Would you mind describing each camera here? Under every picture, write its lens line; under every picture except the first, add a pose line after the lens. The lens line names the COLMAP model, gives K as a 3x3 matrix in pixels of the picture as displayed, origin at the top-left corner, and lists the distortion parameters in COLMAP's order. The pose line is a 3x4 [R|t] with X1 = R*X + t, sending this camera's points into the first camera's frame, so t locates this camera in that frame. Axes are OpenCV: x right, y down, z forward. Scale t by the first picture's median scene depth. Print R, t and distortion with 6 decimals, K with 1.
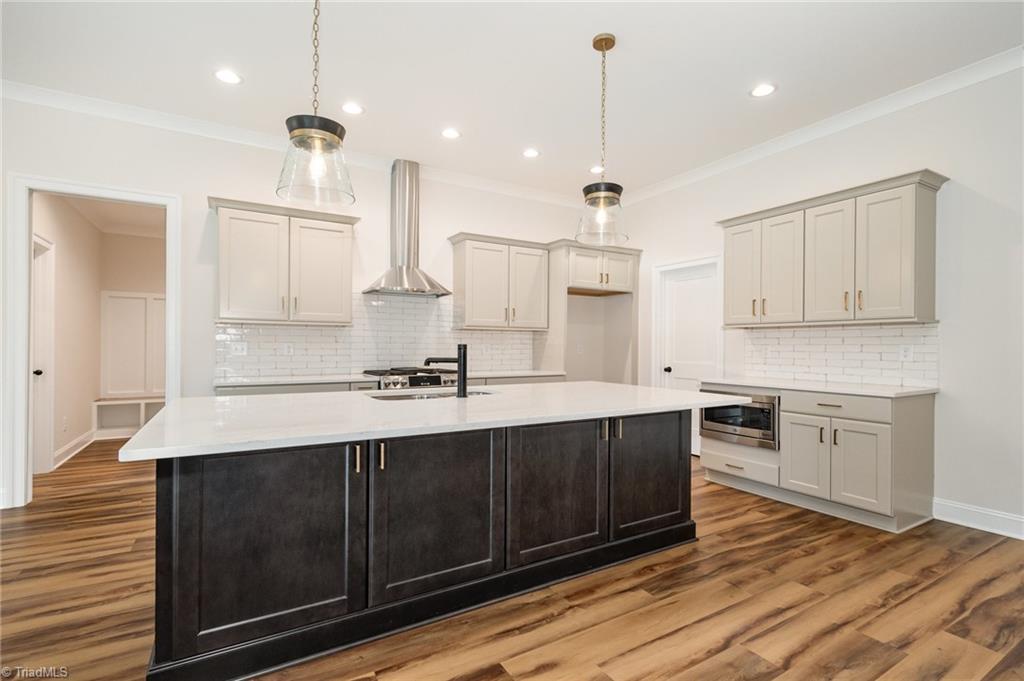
lens RADIAL K [[459.1, 0, 517.4], [0, 459.1, 343.1], [0, 0, 1]] dist [-0.000083, -0.000402]
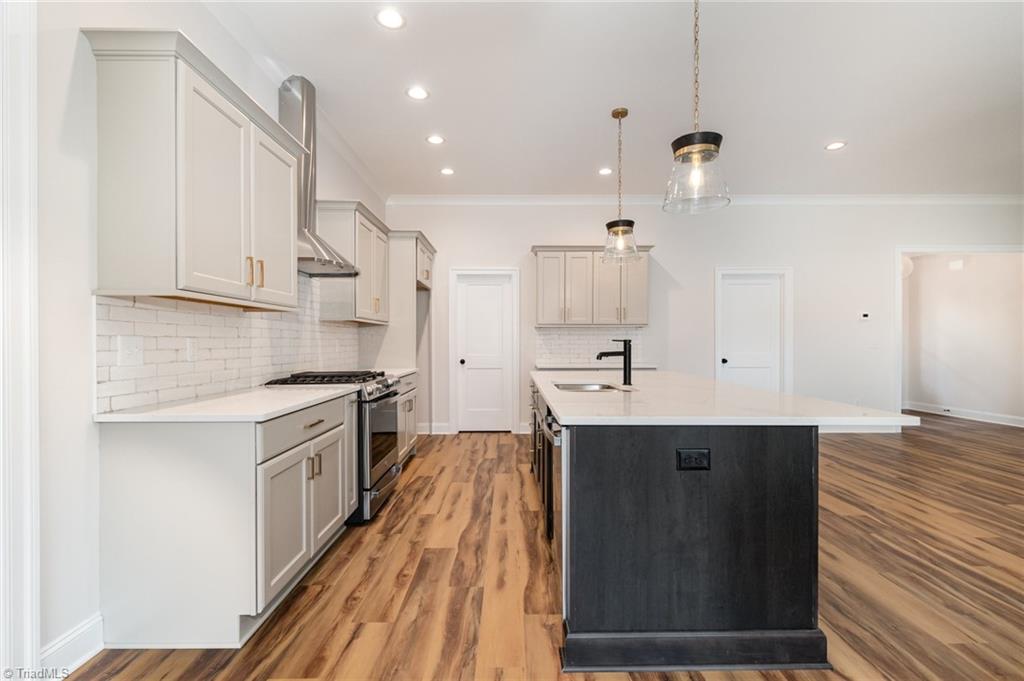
lens RADIAL K [[459.1, 0, 517.4], [0, 459.1, 343.1], [0, 0, 1]] dist [-0.000083, -0.000402]
pose [[0.510884, -0.009167, 0.859601, -0.759522], [-0.000447, 0.999940, 0.010929, -0.000503], [-0.859649, -0.005968, 0.510850, 0.392697]]
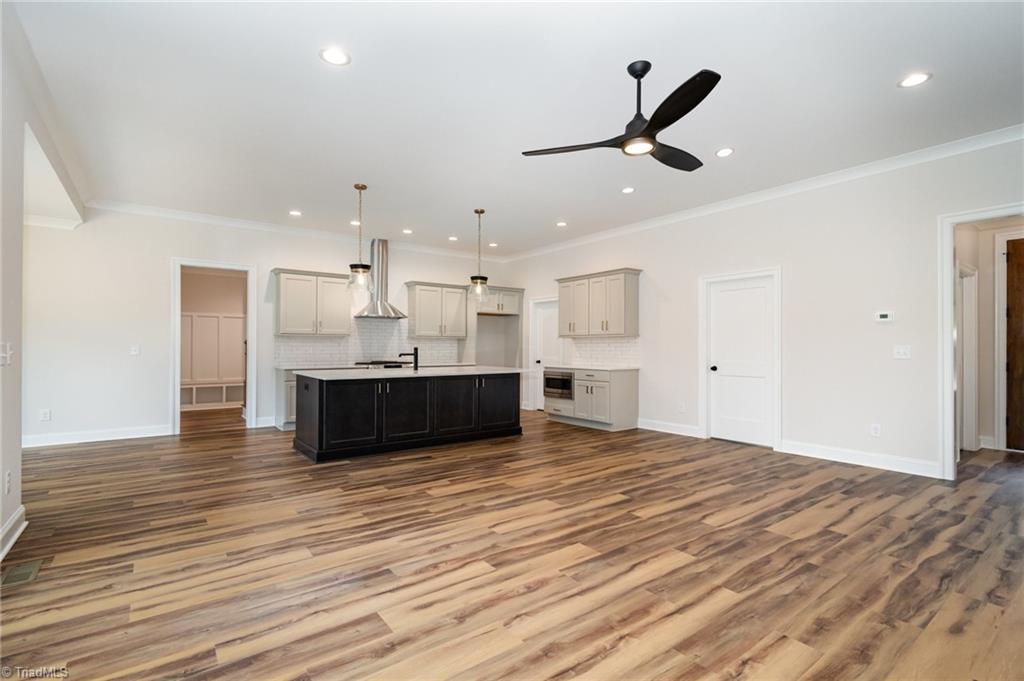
lens RADIAL K [[482.0, 0, 512.0], [0, 482.0, 340.5], [0, 0, 1]] dist [0.000136, -0.000139]
pose [[0.995451, -0.001843, 0.095257, 0.080228], [0.002485, 0.999975, -0.006612, -0.009659], [-0.095242, 0.006819, 0.995431, -0.894552]]
